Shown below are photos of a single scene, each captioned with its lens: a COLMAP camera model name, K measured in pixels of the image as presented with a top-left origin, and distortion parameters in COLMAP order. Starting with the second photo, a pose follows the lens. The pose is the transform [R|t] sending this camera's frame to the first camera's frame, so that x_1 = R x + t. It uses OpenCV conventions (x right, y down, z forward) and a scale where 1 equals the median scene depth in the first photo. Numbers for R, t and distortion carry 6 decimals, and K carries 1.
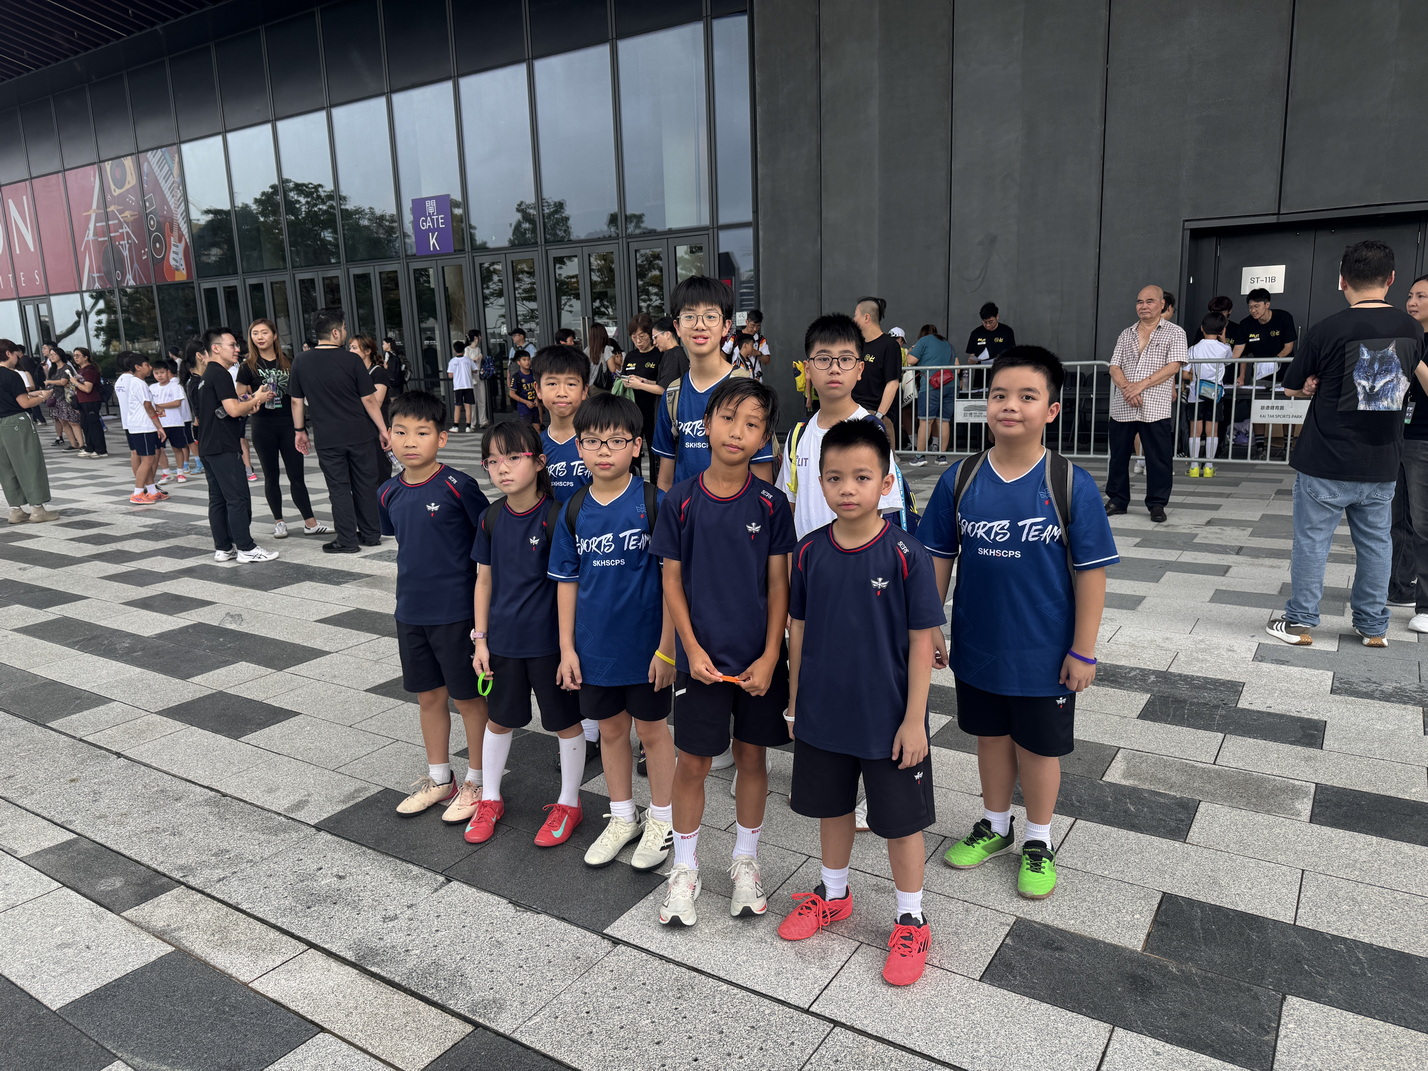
lens RADIAL K [[1007.1, 0, 714.0], [0, 1007.1, 535.5], [0, 0, 1]] dist [0.000227, -0.001056]
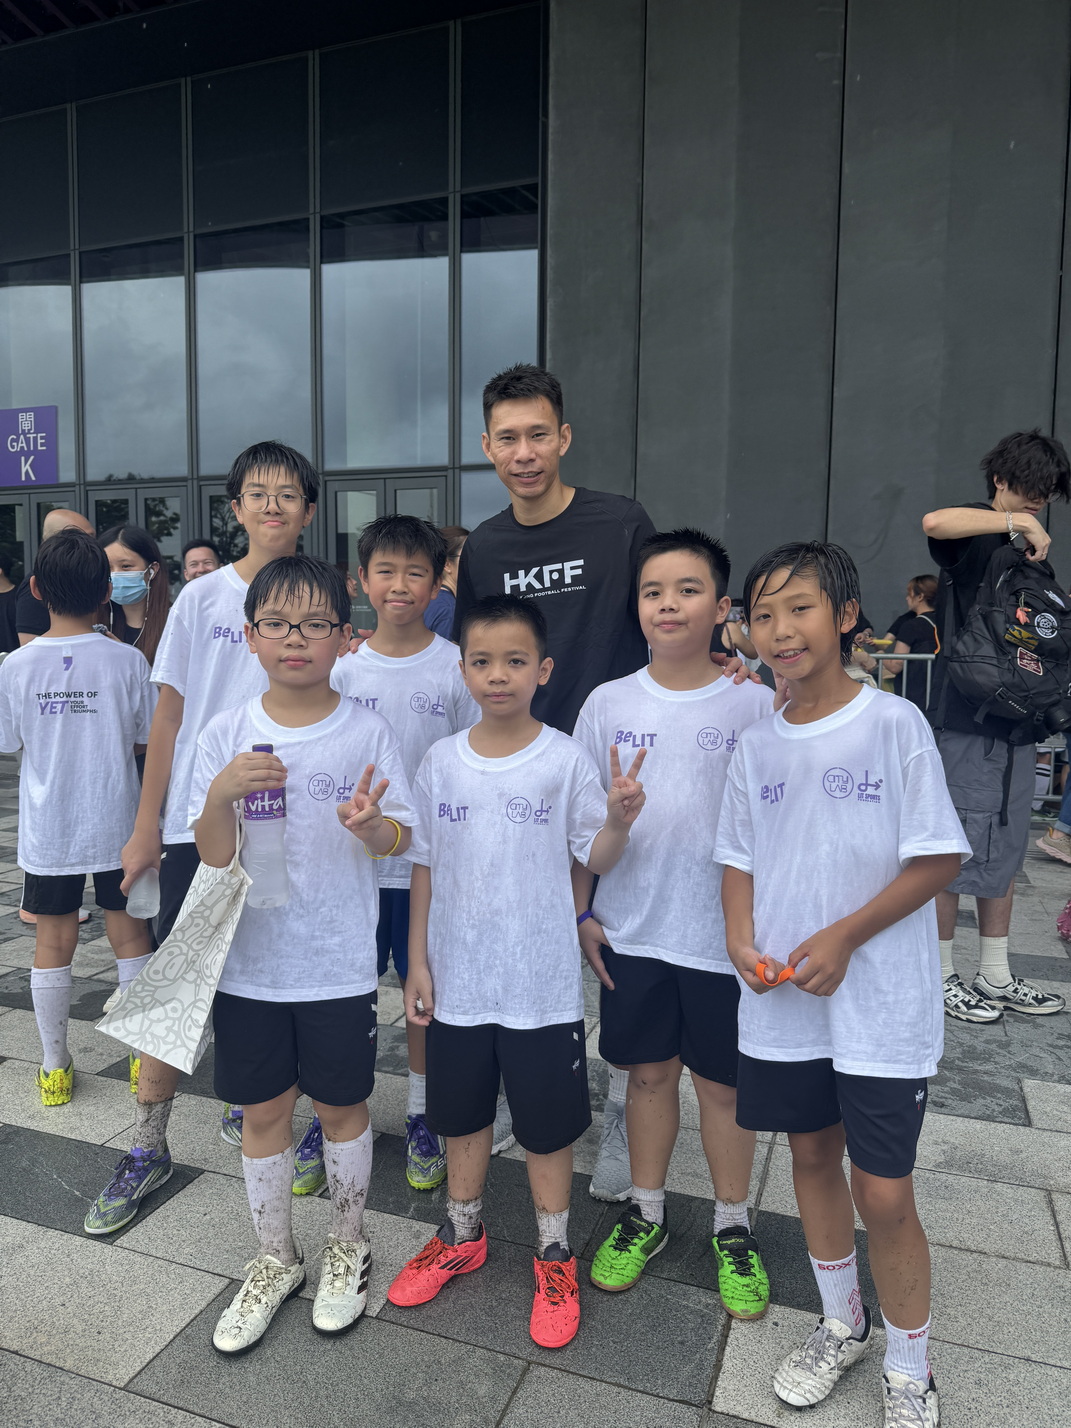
lens RADIAL K [[1007.1, 0, 535.5], [0, 1007.1, 714.0], [0, 0, 1]] dist [0.000227, -0.001056]
pose [[0.971862, 0.020127, 0.234690, -0.136616], [0.006266, 0.993781, -0.111172, -0.053835], [-0.235468, 0.109514, 0.965692, 0.359905]]
